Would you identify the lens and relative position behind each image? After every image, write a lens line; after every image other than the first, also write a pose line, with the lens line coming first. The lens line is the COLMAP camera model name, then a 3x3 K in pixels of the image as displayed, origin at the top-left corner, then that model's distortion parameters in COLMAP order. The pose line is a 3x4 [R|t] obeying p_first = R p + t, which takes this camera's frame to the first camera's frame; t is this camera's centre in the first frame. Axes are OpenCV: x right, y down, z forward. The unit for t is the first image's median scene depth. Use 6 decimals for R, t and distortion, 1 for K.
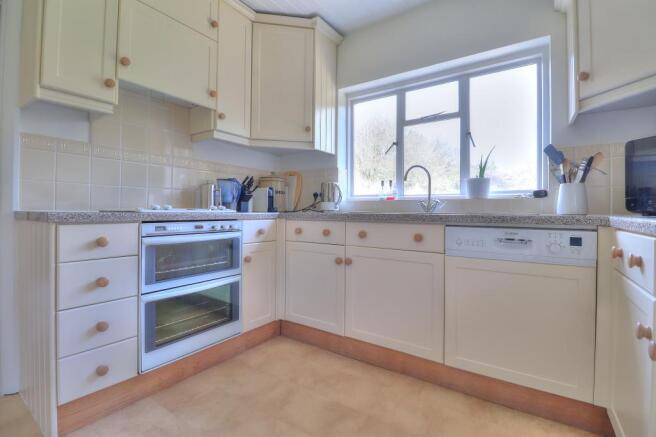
lens RADIAL K [[306.0, 0, 330.6], [0, 306.0, 209.2], [0, 0, 1]] dist [-0.000546, -0.000070]
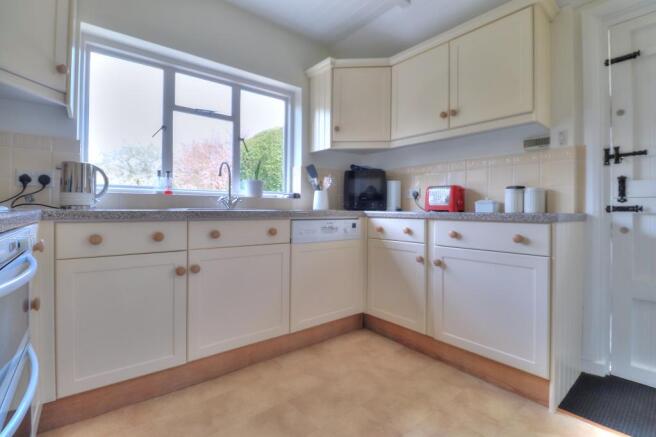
lens RADIAL K [[306.0, 0, 330.6], [0, 306.0, 209.2], [0, 0, 1]] dist [-0.000546, -0.000070]
pose [[0.286744, -0.004690, 0.957996, -0.595261], [-0.010612, 0.999911, 0.008071, -0.000122], [-0.957949, -0.012481, 0.286669, 0.396510]]
